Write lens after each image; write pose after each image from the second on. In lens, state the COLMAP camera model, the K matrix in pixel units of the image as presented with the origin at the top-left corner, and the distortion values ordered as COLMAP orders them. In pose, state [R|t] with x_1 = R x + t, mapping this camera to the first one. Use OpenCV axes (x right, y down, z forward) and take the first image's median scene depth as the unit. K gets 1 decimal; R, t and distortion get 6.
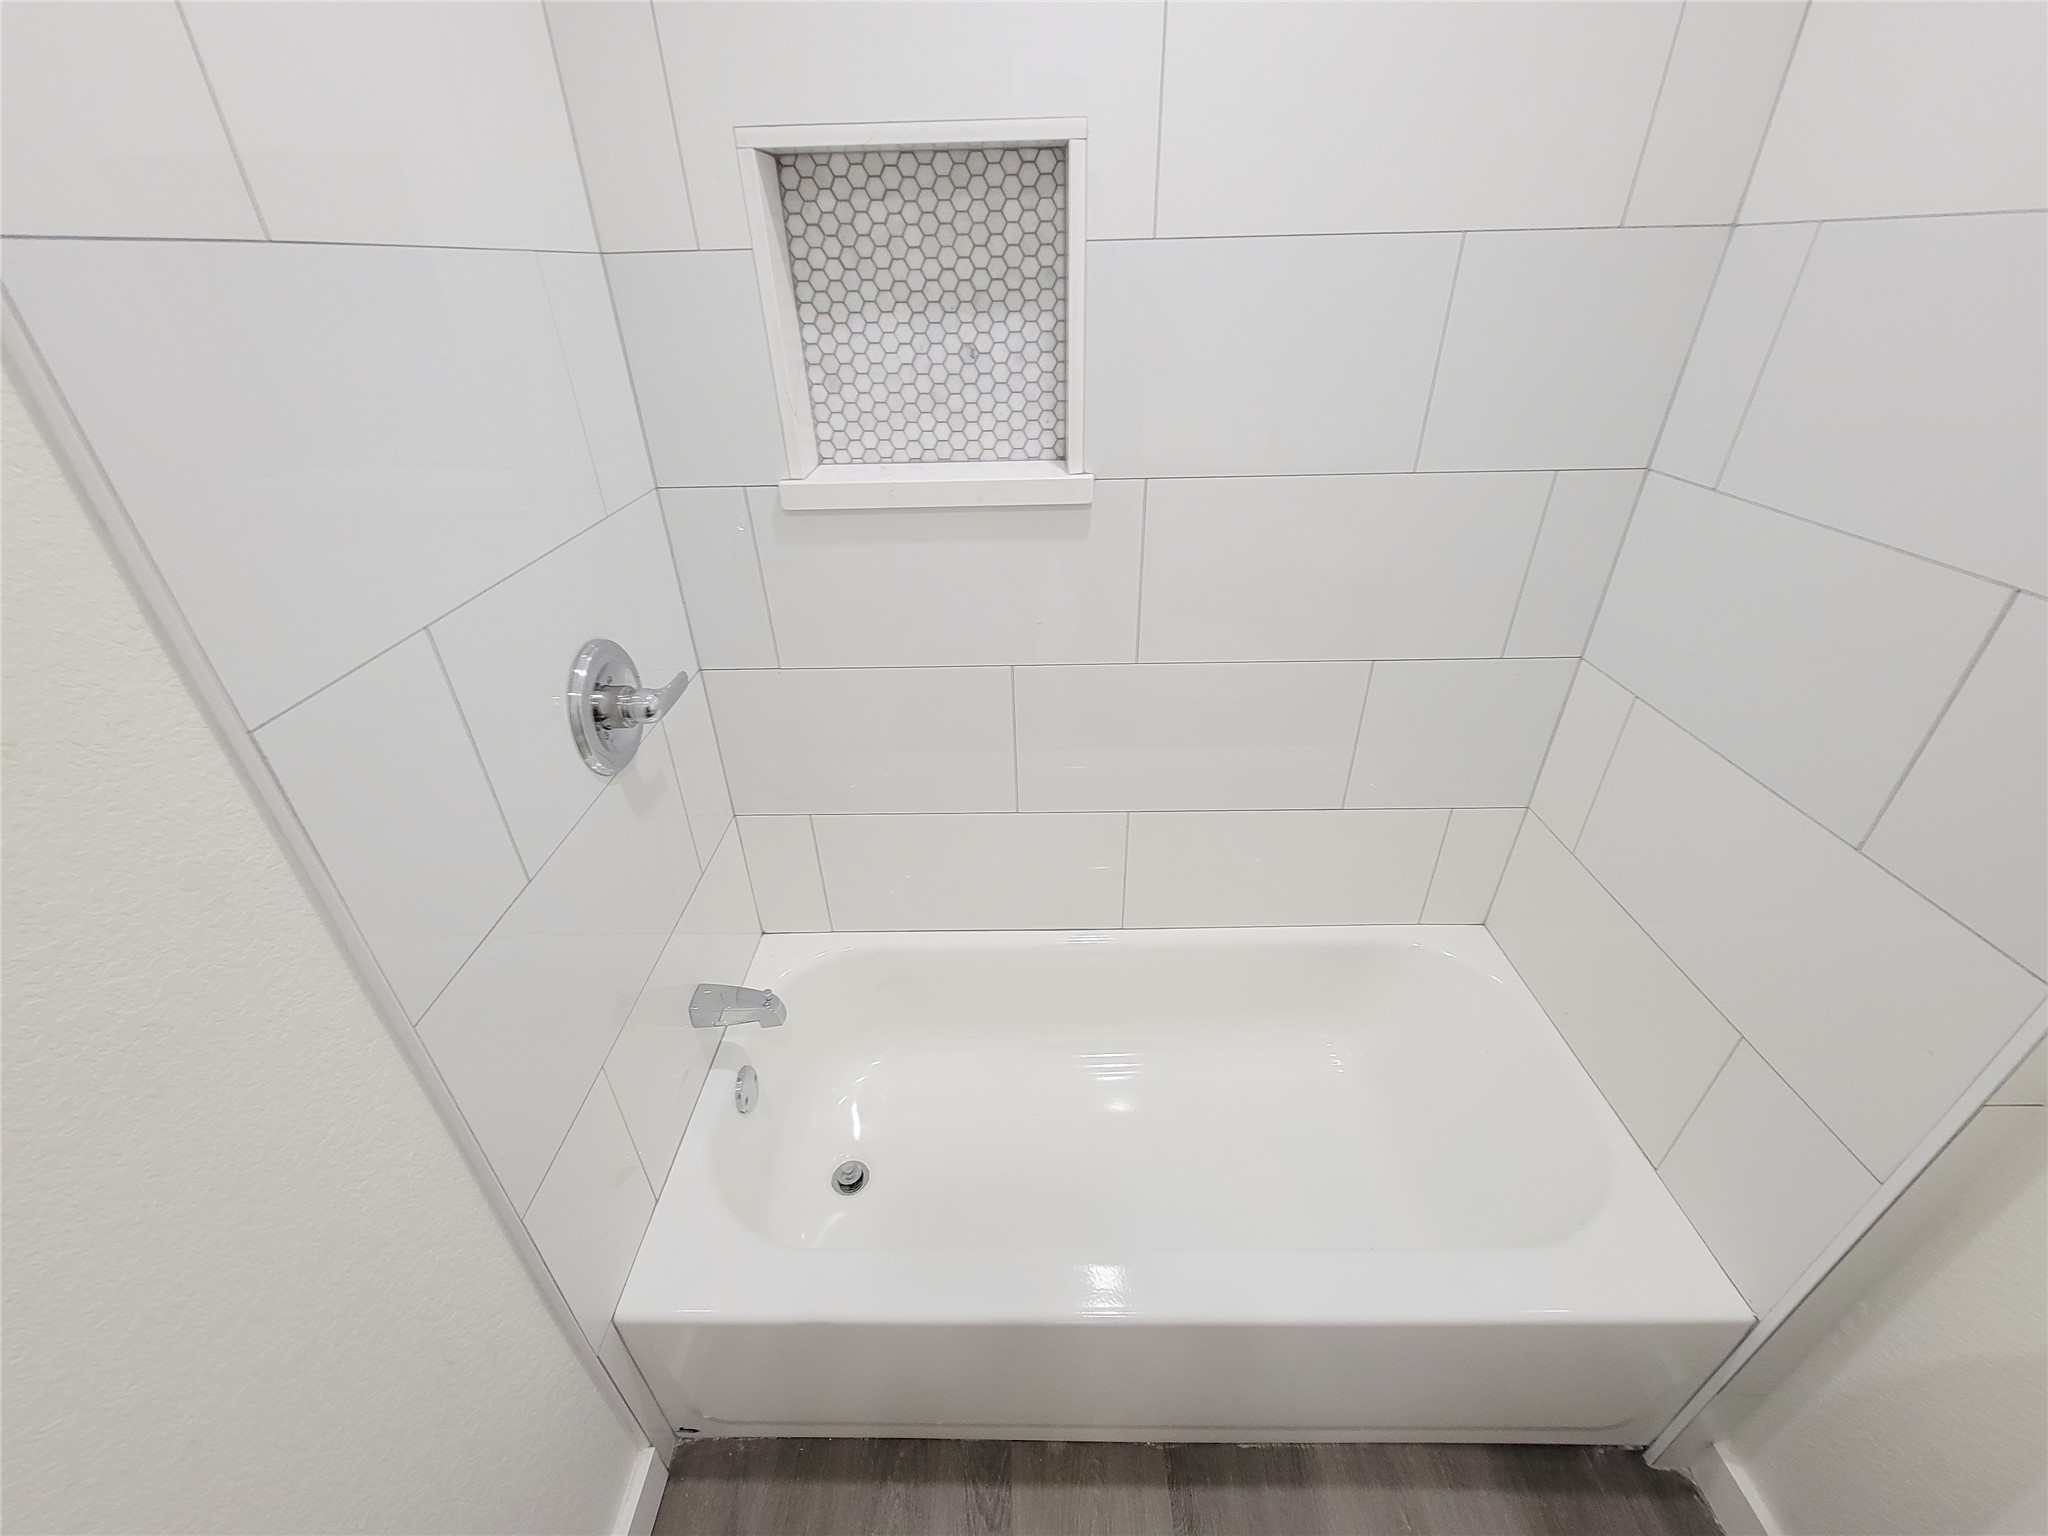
lens RADIAL K [[829.8, 0, 1004.3], [0, 829.8, 794.6], [0, 0, 1]] dist [0.001268, 0.000244]
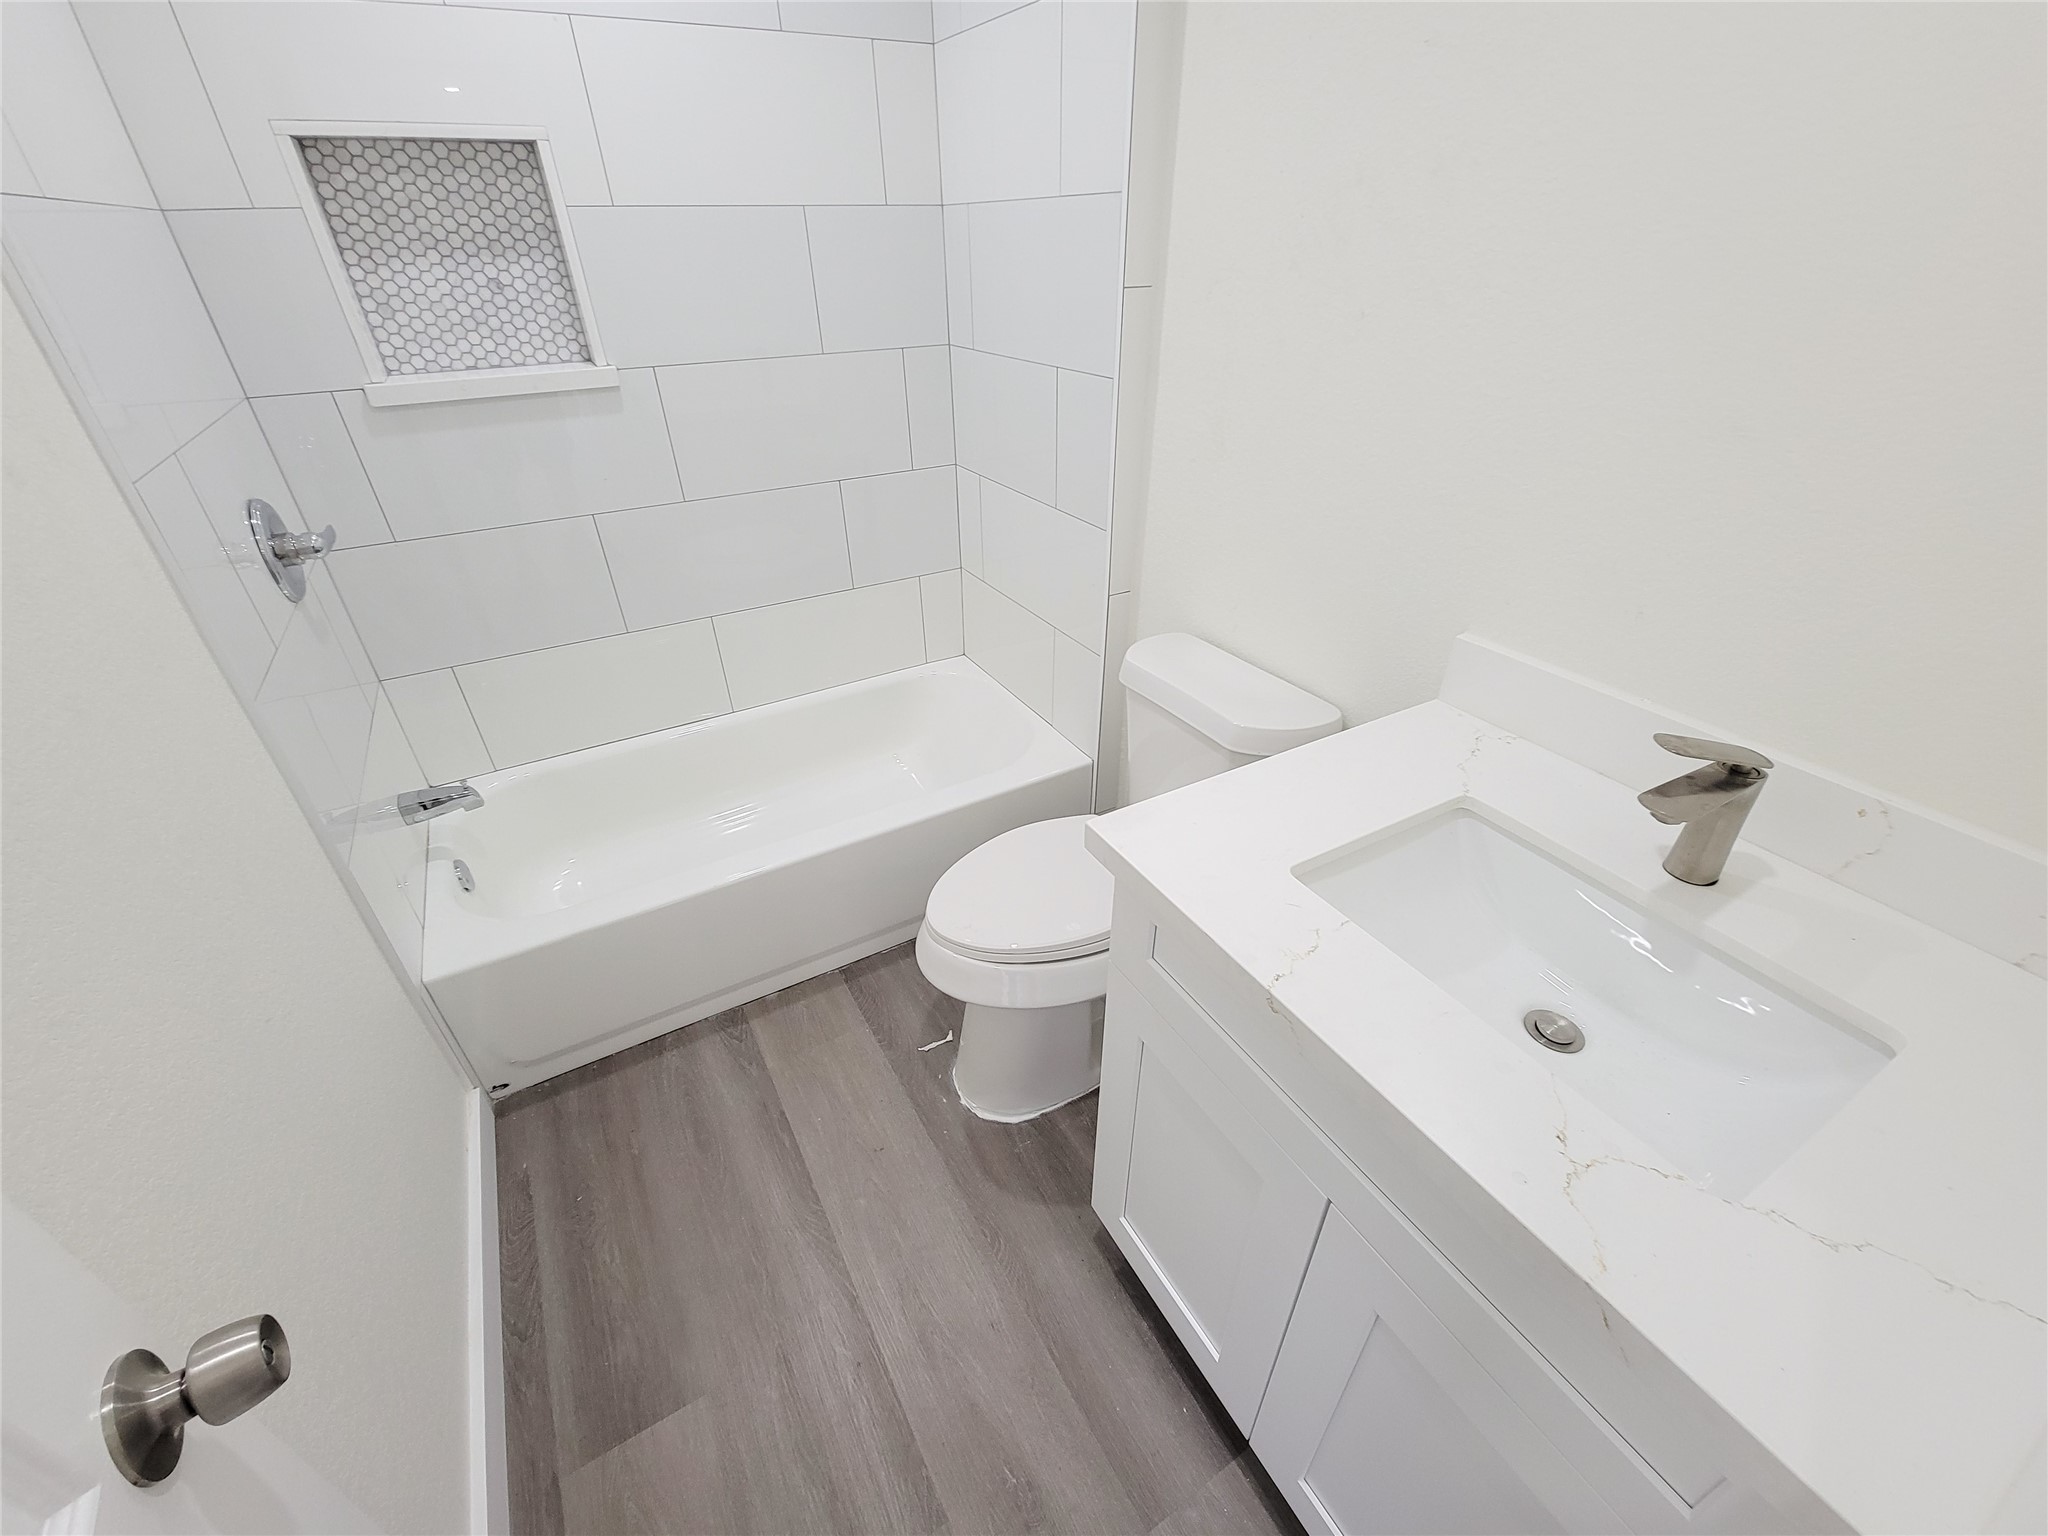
lens RADIAL K [[865.1, 0, 1012.7], [0, 865.1, 788.7], [0, 0, 1]] dist [0.002744, -0.001741]
pose [[0.870603, -0.260852, 0.417141, -0.115463], [0.257615, 0.964046, 0.065190, 0.417781], [-0.419148, 0.050707, 0.906501, -0.648757]]
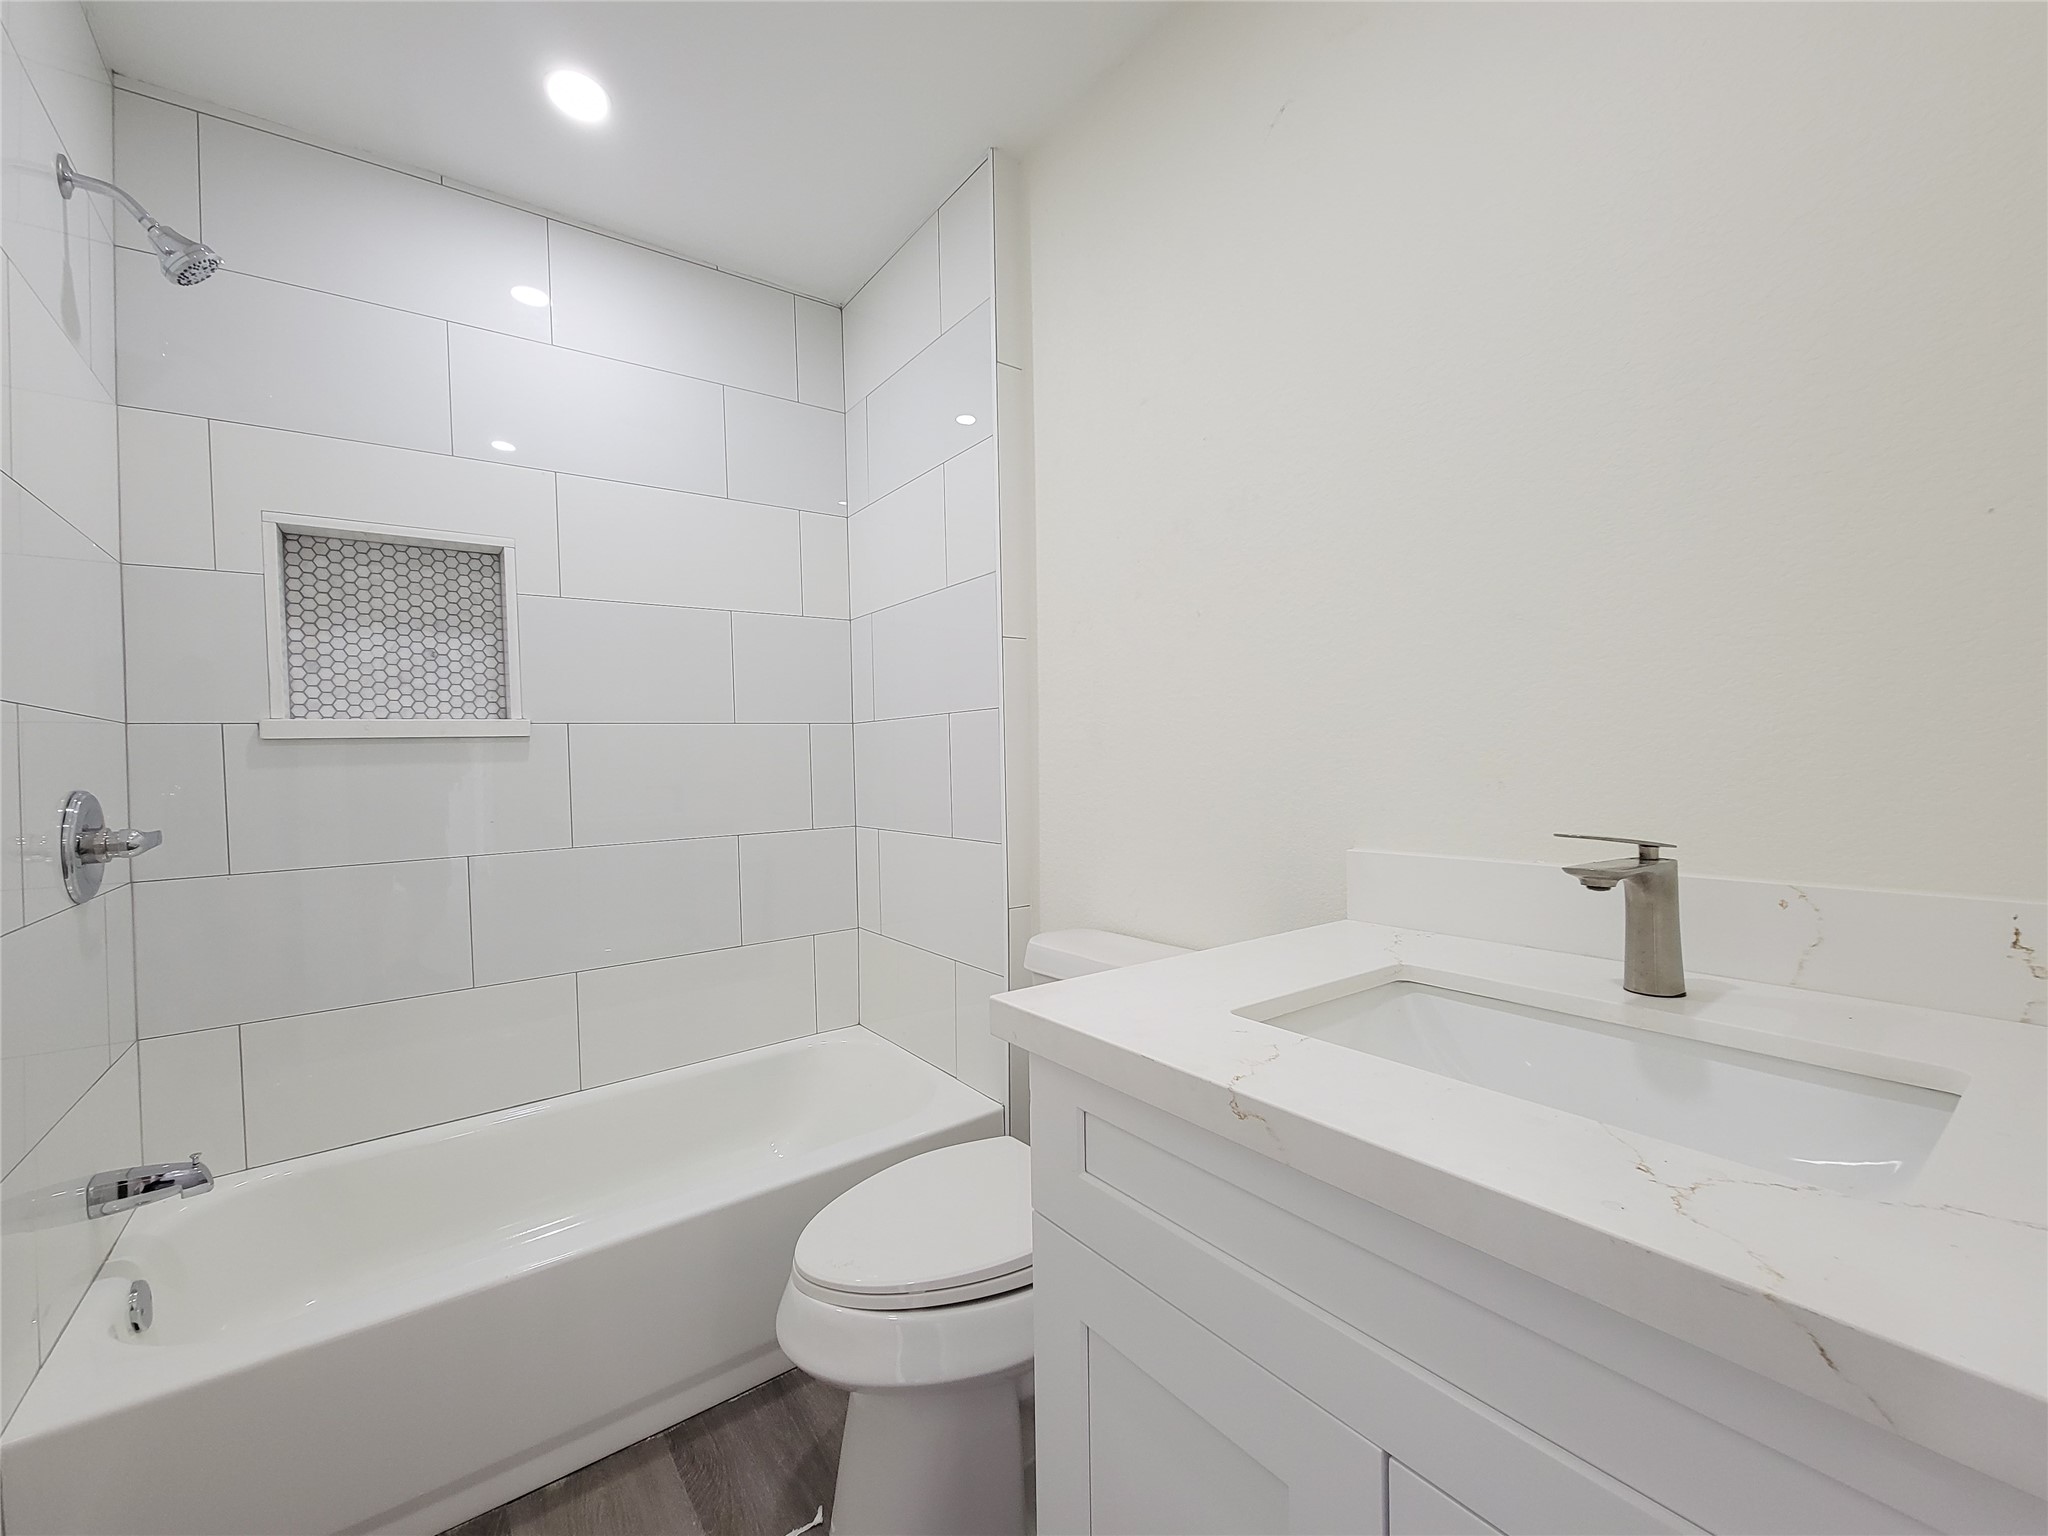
lens RADIAL K [[865.1, 0, 1020.6], [0, 865.1, 751.8], [0, 0, 1]] dist [0.002744, -0.001741]
pose [[0.804440, 0.002243, 0.594030, -0.116603], [0.316005, 0.845145, -0.431128, 0.652206], [-0.503009, 0.534533, 0.679159, -0.529598]]
